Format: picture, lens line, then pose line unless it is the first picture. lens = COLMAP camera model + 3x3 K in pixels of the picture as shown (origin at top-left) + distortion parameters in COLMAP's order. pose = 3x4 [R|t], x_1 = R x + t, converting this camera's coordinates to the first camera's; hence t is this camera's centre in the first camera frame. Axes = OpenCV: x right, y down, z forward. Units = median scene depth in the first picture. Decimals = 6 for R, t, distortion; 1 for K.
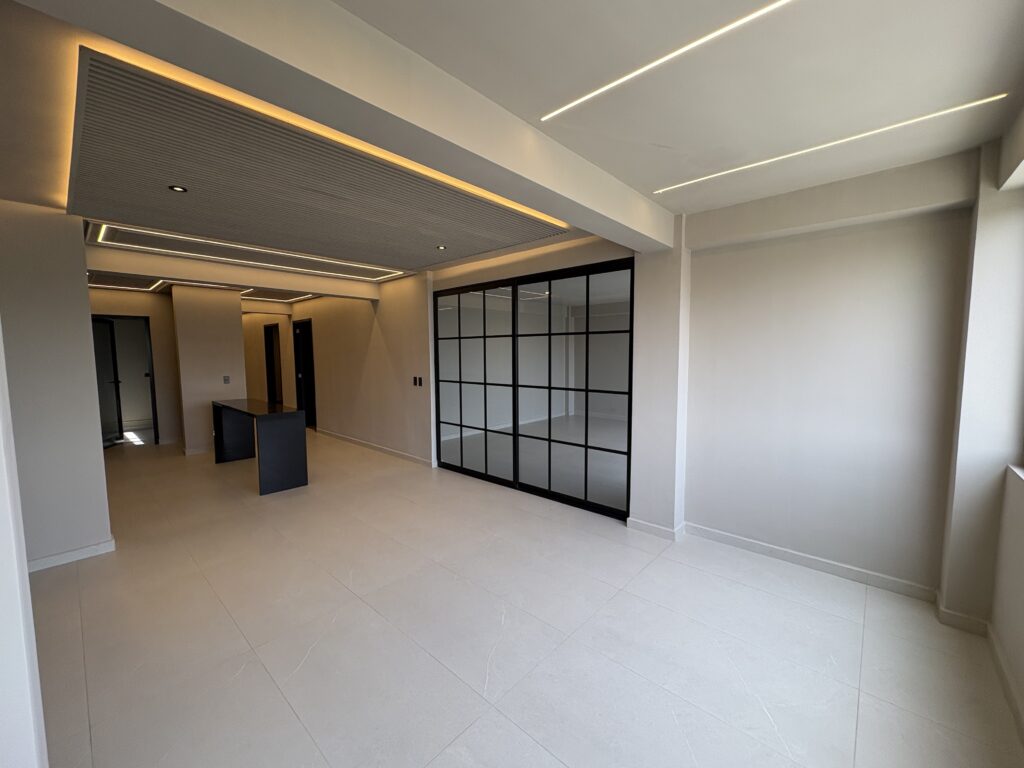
lens RADIAL K [[408.8, 0, 515.8], [0, 408.8, 385.6], [0, 0, 1]] dist [-0.000019, 0.000288]
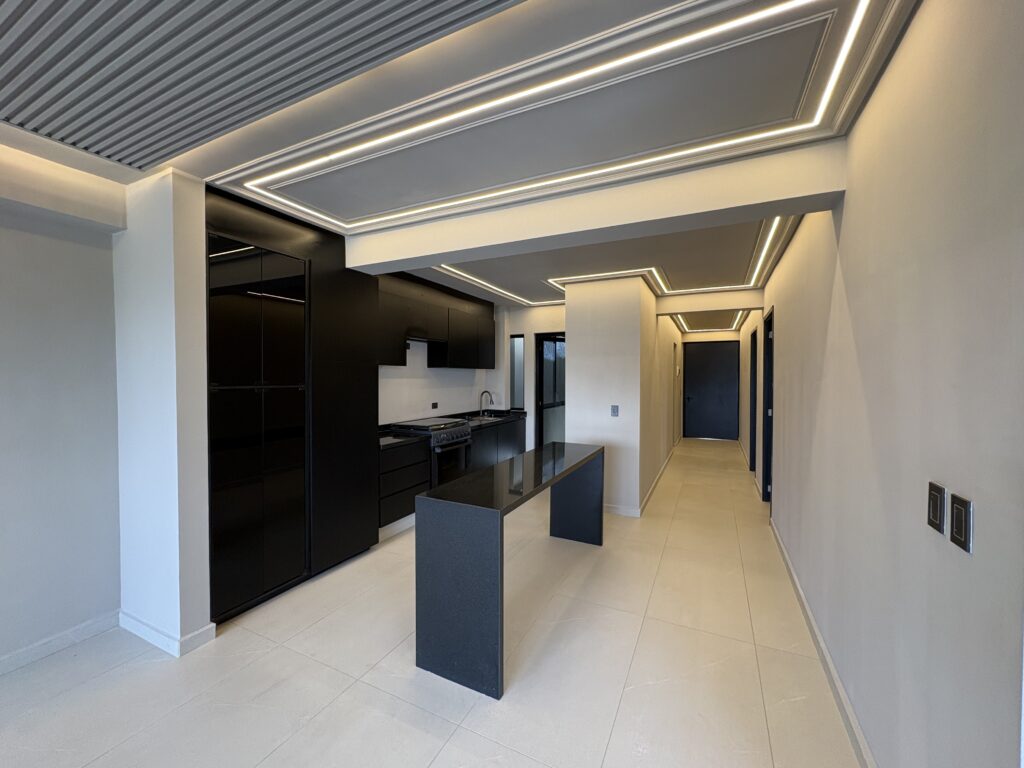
lens RADIAL K [[408.8, 0, 515.8], [0, 408.8, 385.6], [0, 0, 1]] dist [-0.000019, 0.000288]
pose [[0.279214, 0.022233, -0.959972, -0.119419], [-0.079500, 0.996835, -0.000036, -0.053587], [0.956932, 0.076328, 0.280097, 0.765999]]
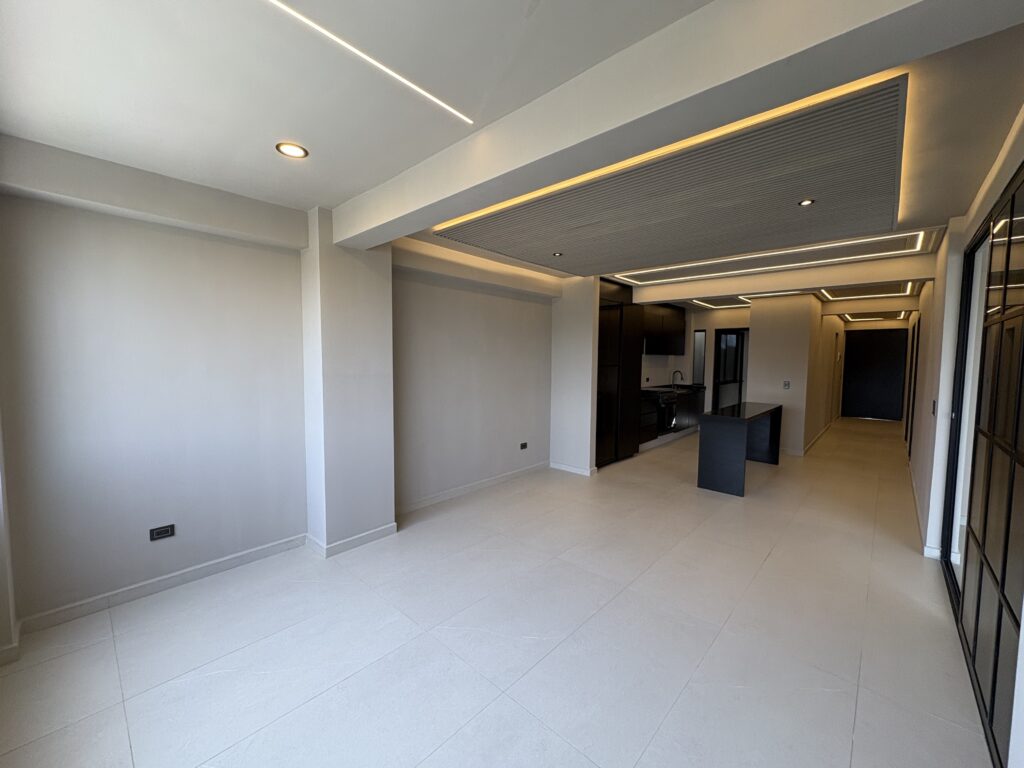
lens RADIAL K [[408.8, 0, 515.8], [0, 408.8, 385.6], [0, 0, 1]] dist [-0.000019, 0.000288]
pose [[-0.007343, 0.067577, -0.997687, 0.369943], [-0.090823, 0.993545, 0.067965, -0.026486], [0.995840, 0.091112, -0.001158, 0.387645]]
